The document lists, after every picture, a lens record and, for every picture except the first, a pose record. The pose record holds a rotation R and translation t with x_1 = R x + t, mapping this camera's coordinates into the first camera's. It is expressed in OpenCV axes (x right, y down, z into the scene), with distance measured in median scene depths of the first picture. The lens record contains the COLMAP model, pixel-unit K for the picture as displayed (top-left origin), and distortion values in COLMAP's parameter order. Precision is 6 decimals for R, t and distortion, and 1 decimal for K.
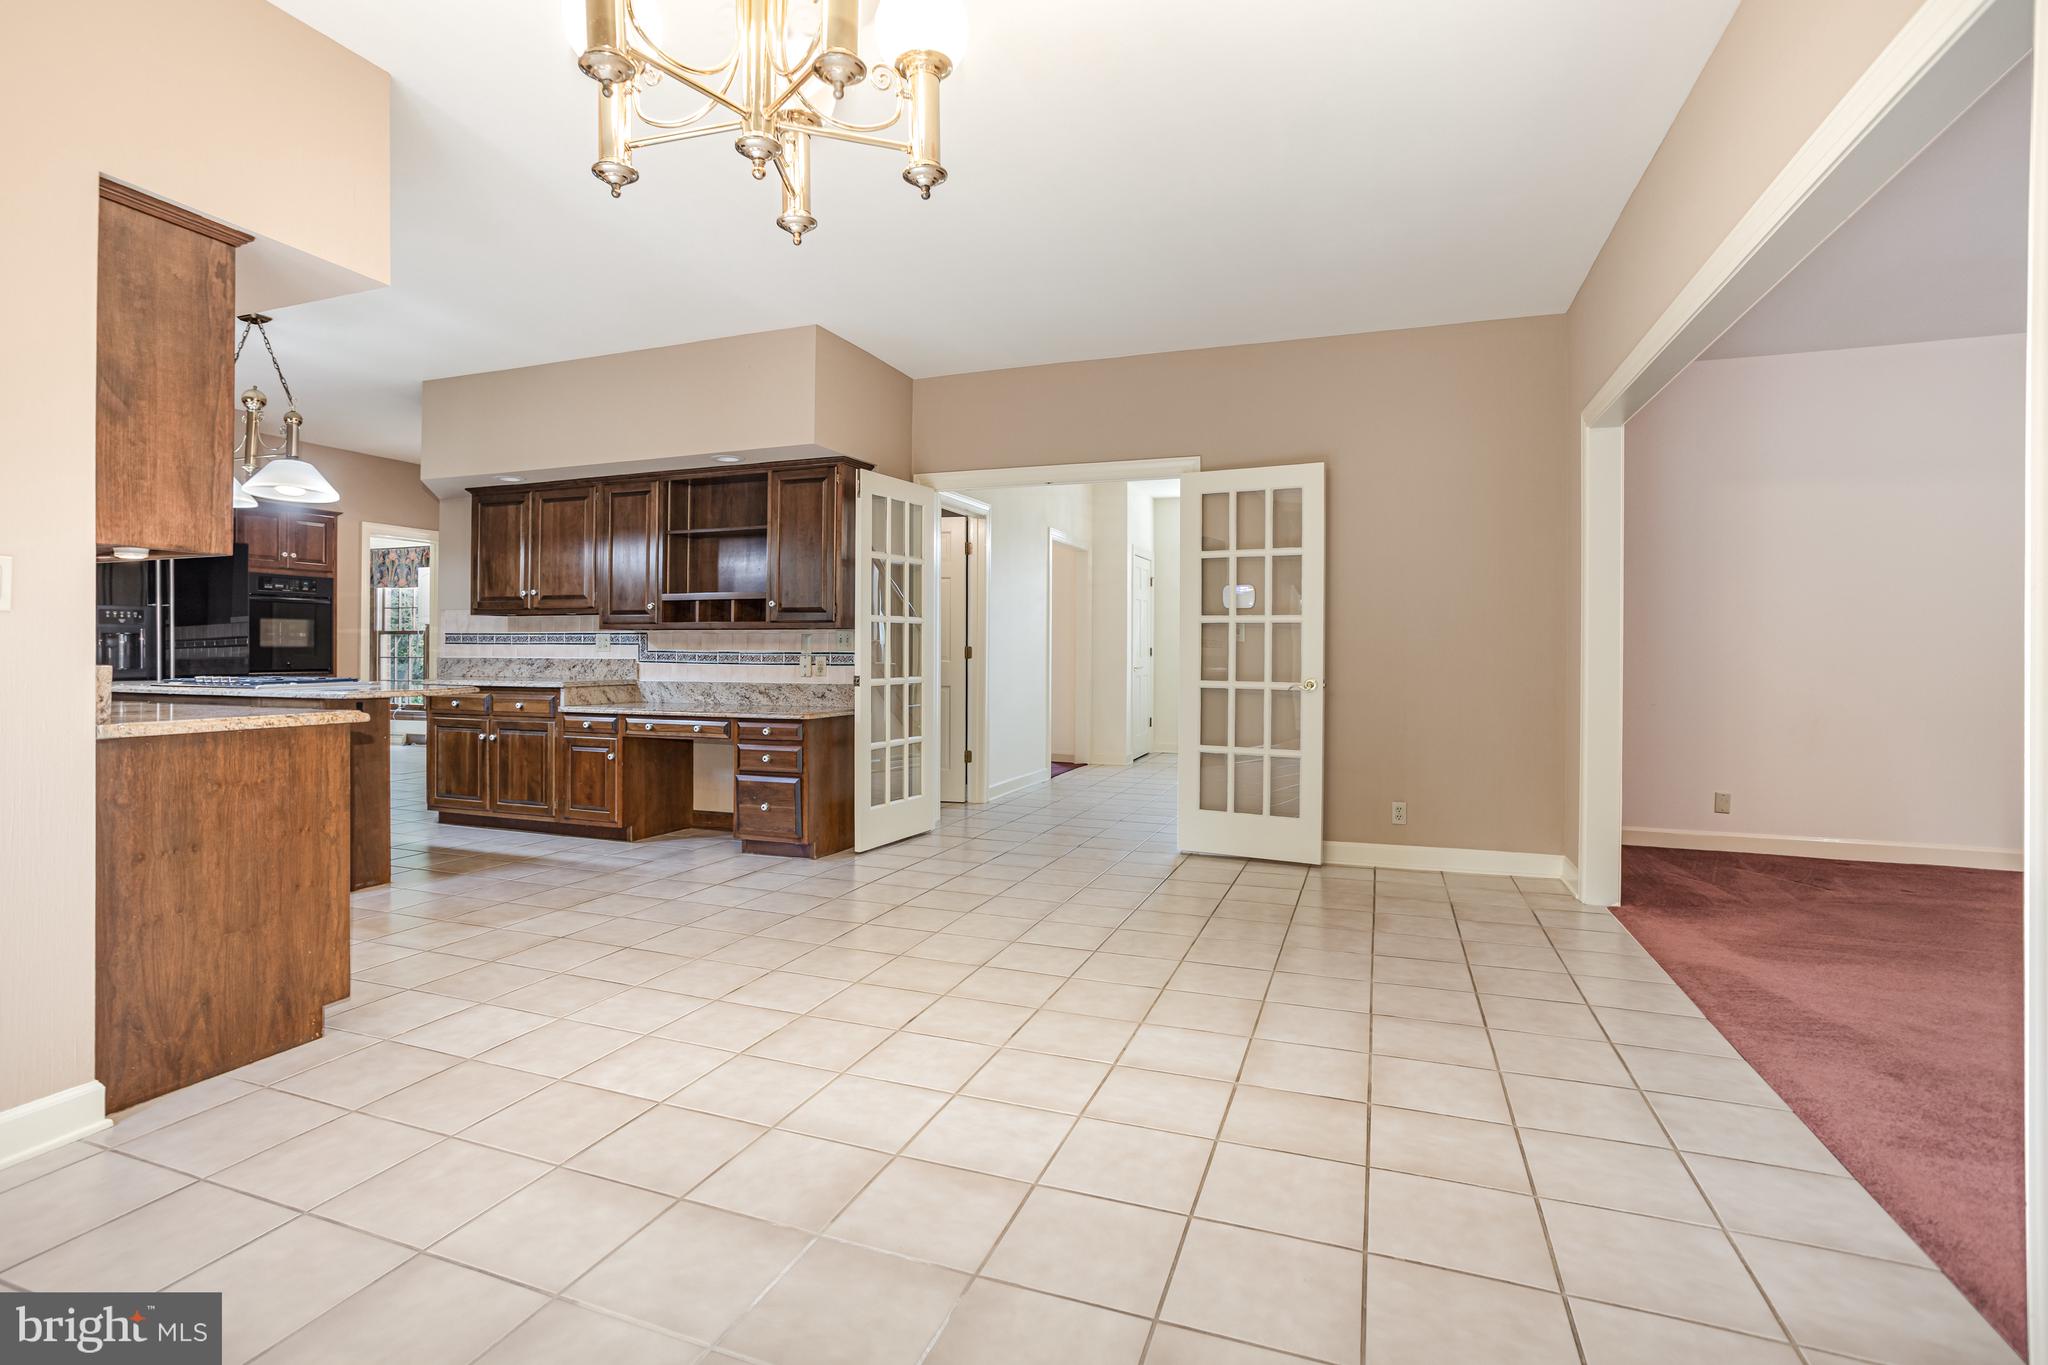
lens RADIAL K [[974.2, 0, 1021.8], [0, 974.2, 663.6], [0, 0, 1]] dist [-0.038242, 0.015798]
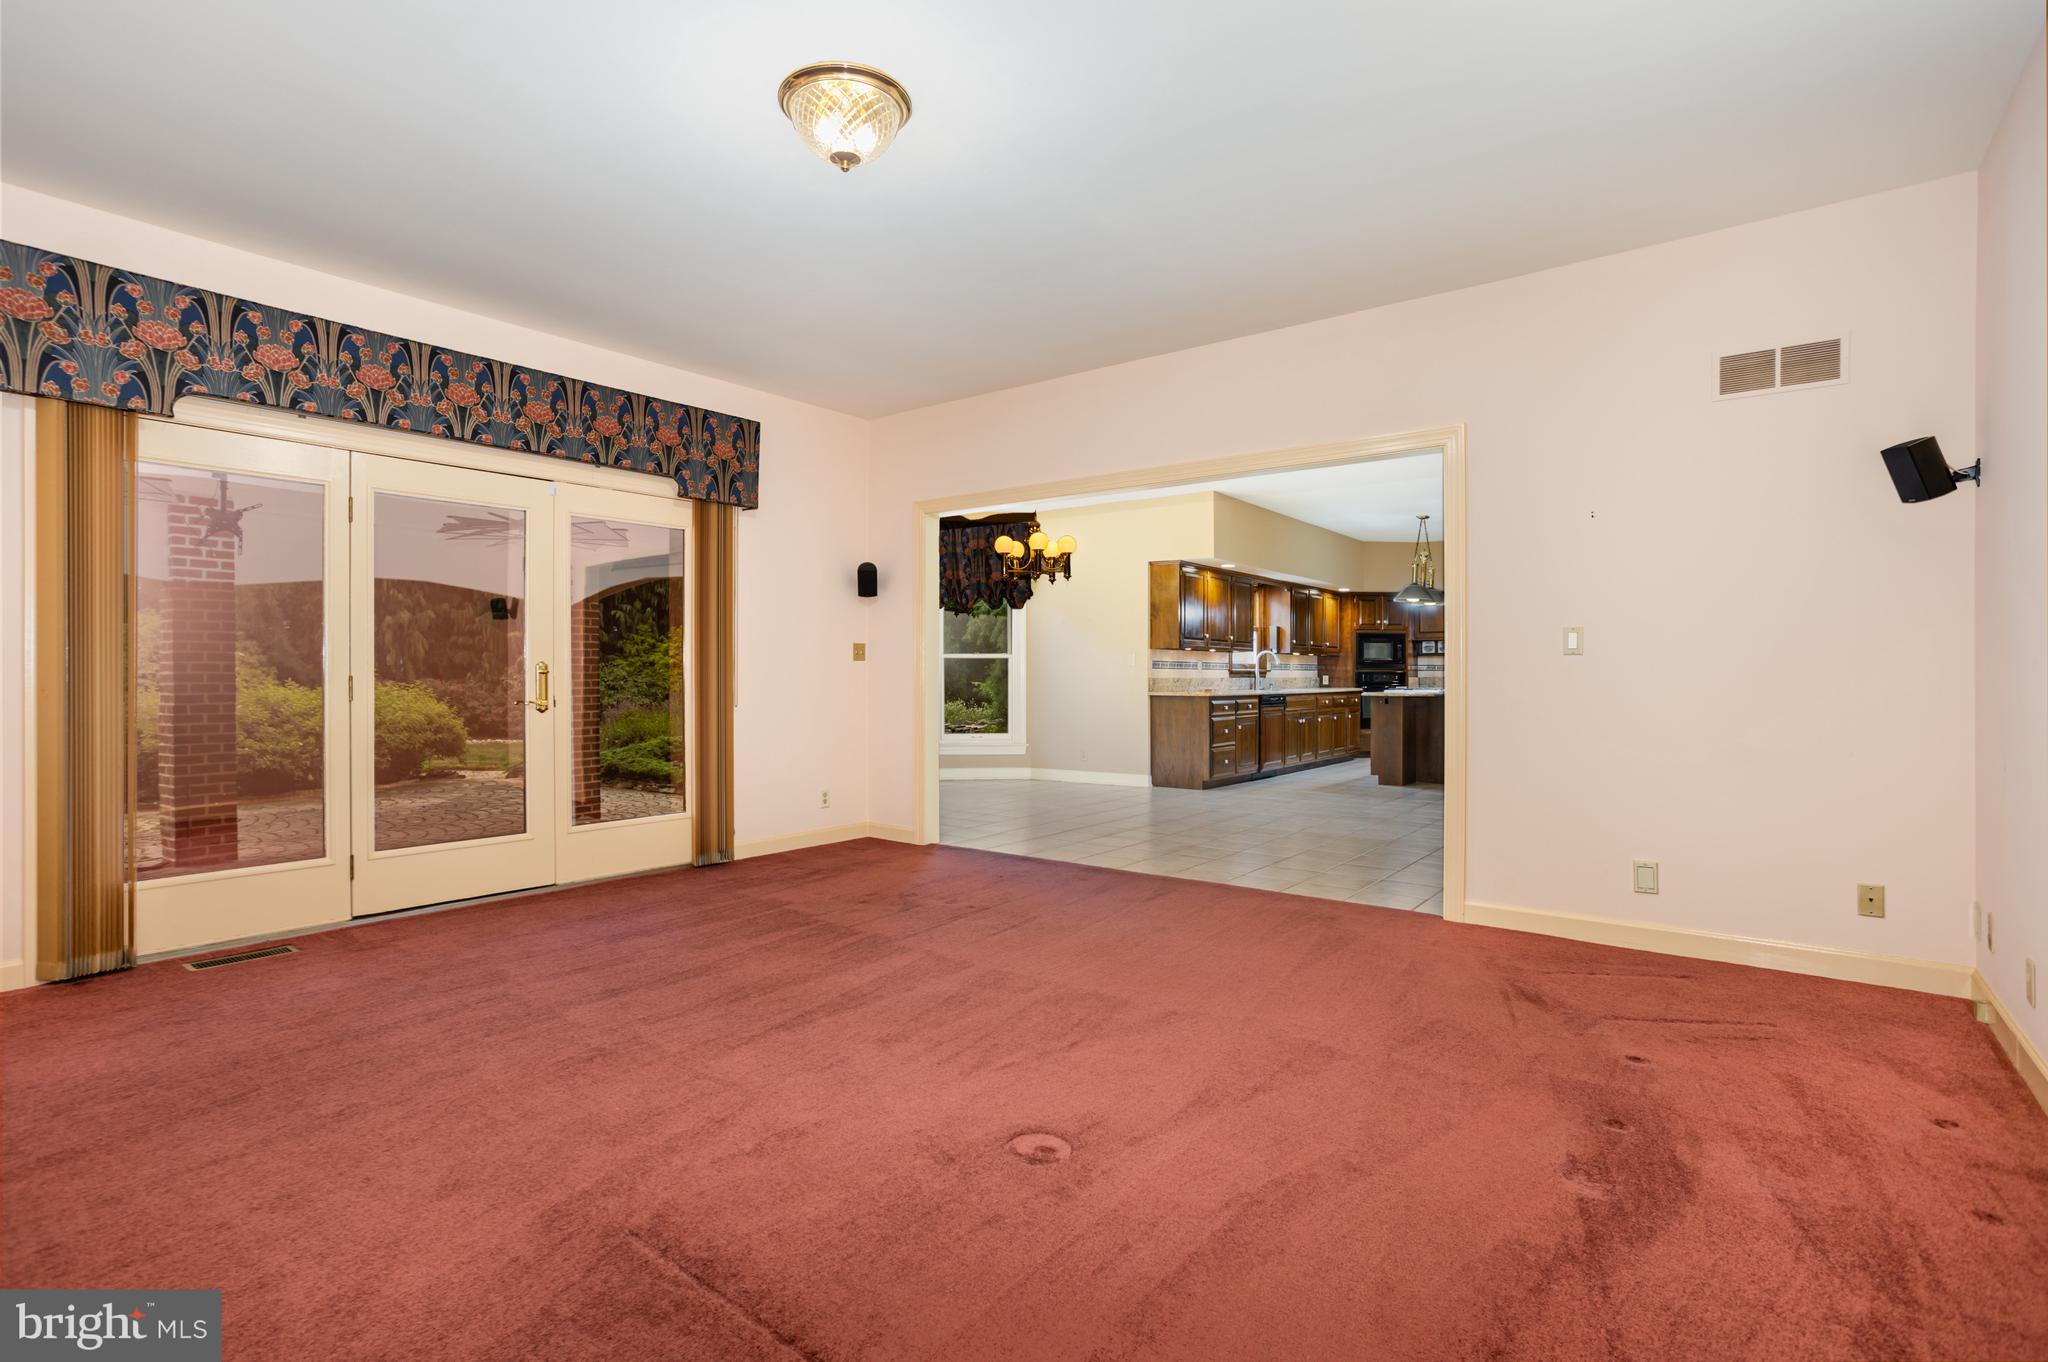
lens RADIAL K [[974.2, 0, 1020.8], [0, 974.2, 674.6], [0, 0, 1]] dist [-0.038242, 0.015798]
pose [[-0.308332, -0.006484, -0.951257, 1.190675], [-0.012844, 0.999914, -0.002652, 0.001810], [0.951192, 0.011401, -0.308389, 0.638411]]
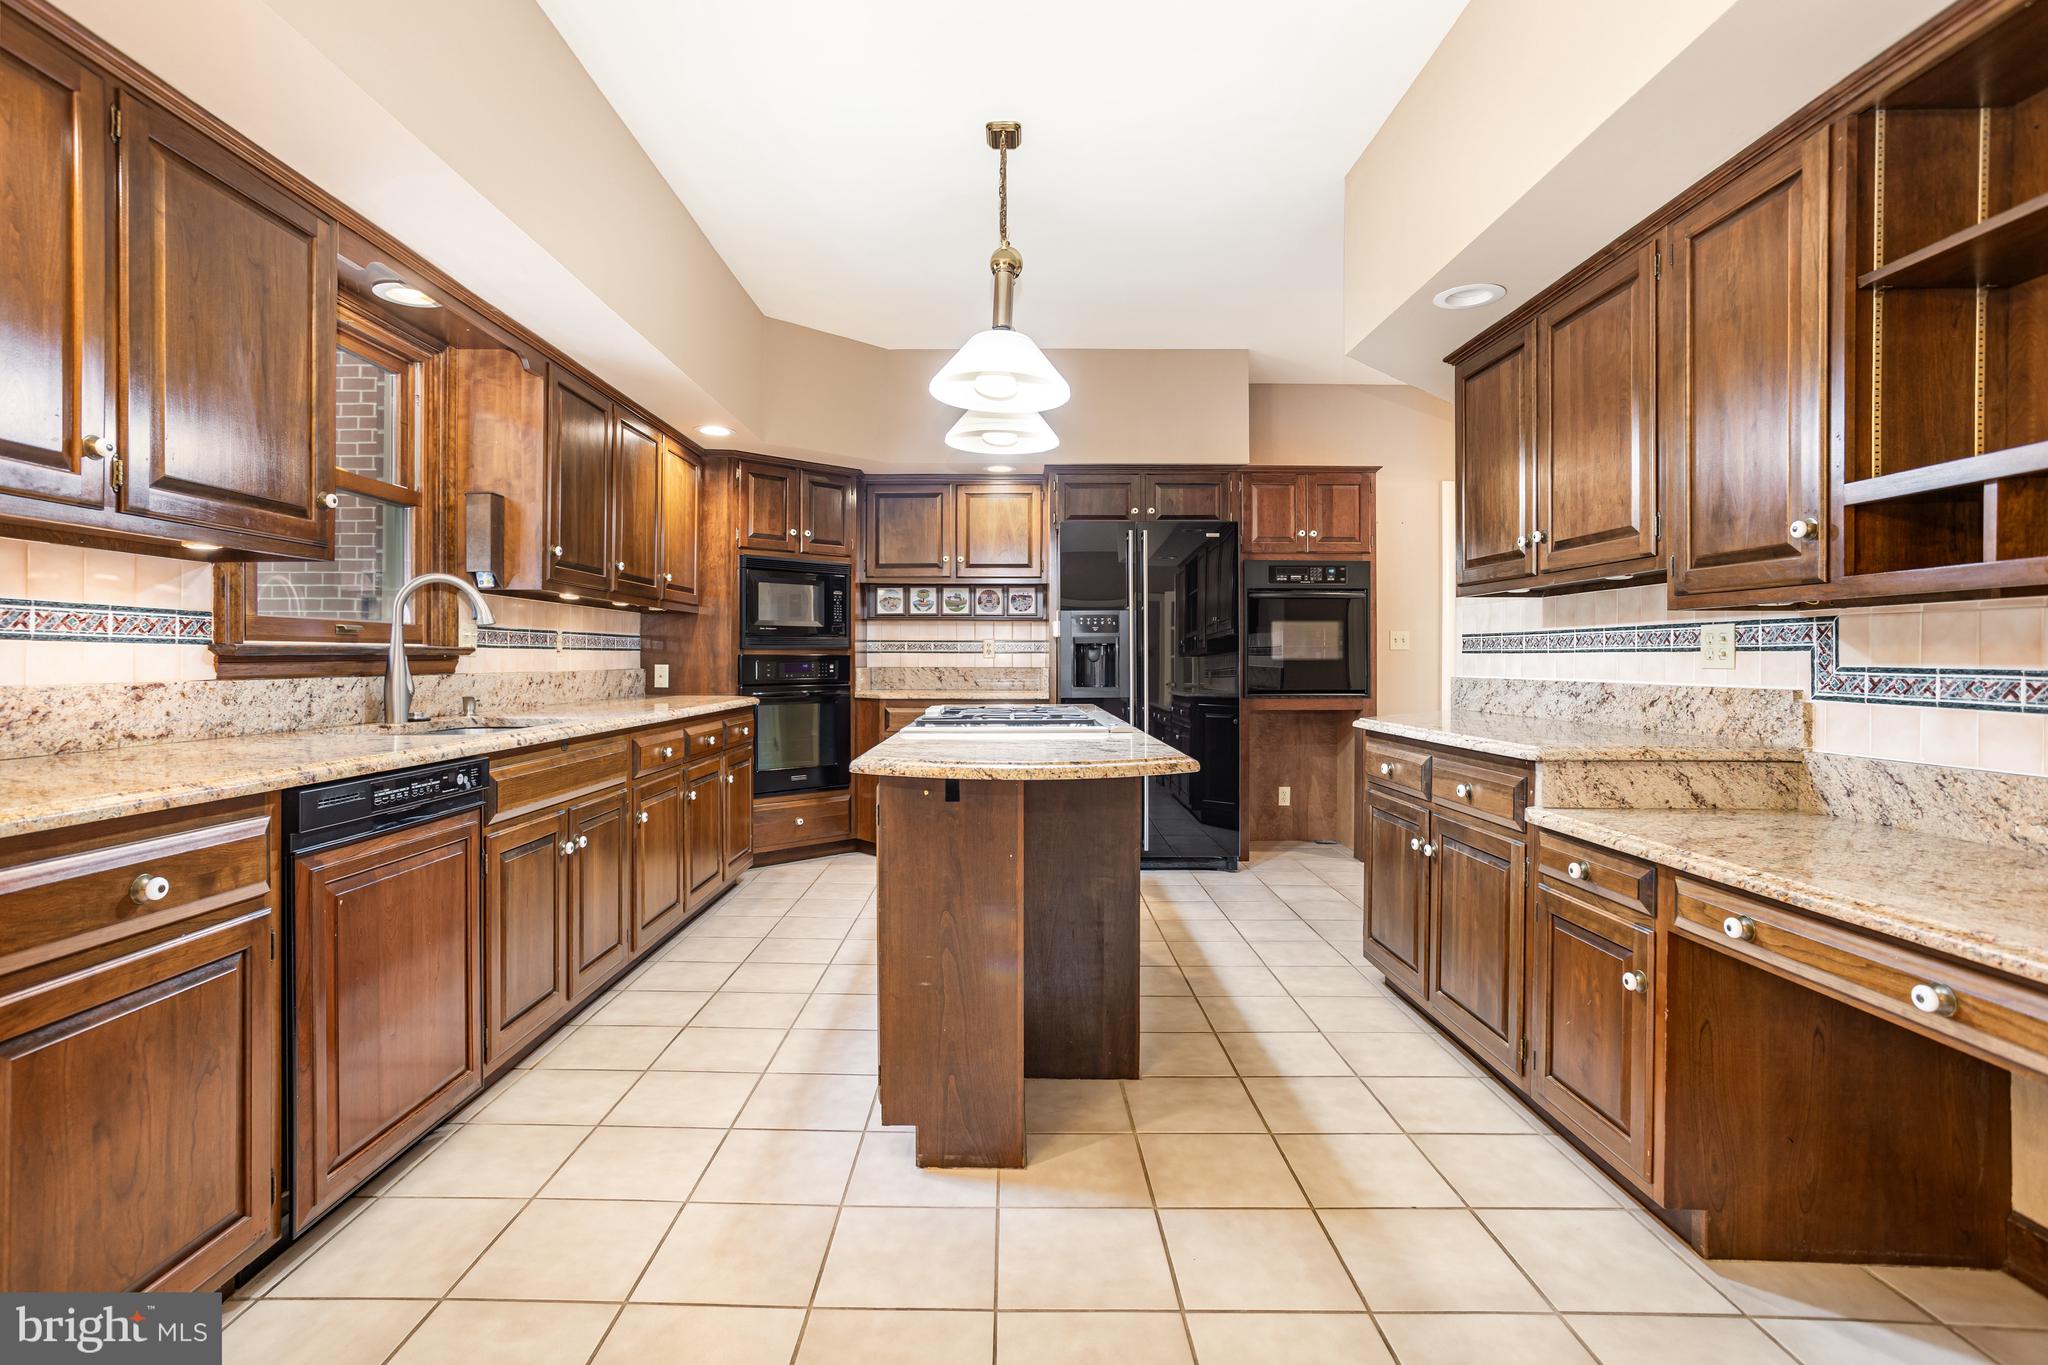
lens RADIAL K [[974.2, 0, 986.4], [0, 974.2, 660.3], [0, 0, 1]] dist [-0.038242, 0.015798]
pose [[0.314756, -0.003718, -0.949165, -0.162503], [-0.010675, 0.999915, -0.007457, -0.010313], [0.949112, 0.012480, 0.314690, 0.620643]]
